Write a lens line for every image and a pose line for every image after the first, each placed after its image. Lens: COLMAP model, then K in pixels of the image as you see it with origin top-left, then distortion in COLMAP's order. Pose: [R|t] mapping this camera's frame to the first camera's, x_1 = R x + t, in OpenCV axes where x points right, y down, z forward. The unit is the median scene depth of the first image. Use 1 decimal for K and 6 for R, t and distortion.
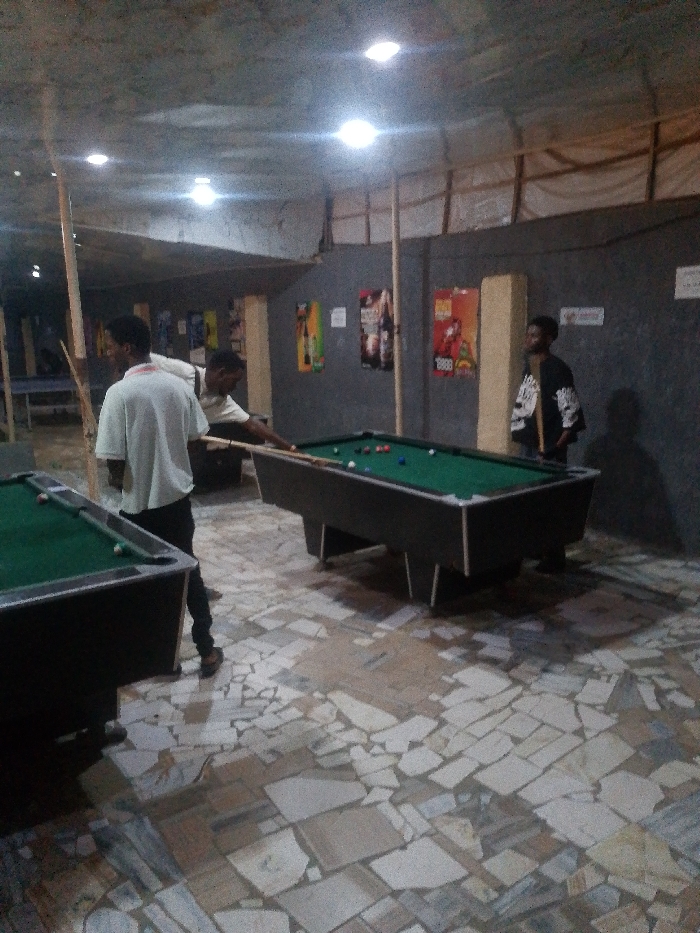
lens RADIAL K [[754.3, 0, 356.1], [0, 754.3, 465.4], [0, 0, 1]] dist [0.089513, -0.141585]
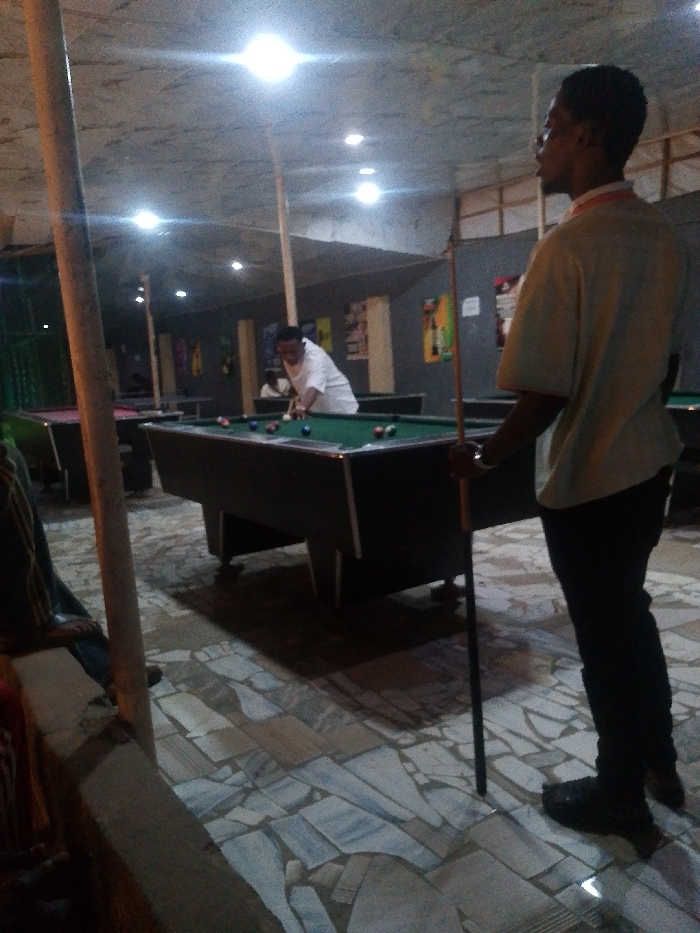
lens RADIAL K [[754.3, 0, 349.8], [0, 754.3, 469.2], [0, 0, 1]] dist [0.089513, -0.141585]
pose [[0.998734, -0.034788, -0.036331, -0.190580], [0.033017, 0.998289, -0.048252, 0.094030], [0.037947, 0.046992, 0.998174, -0.081089]]
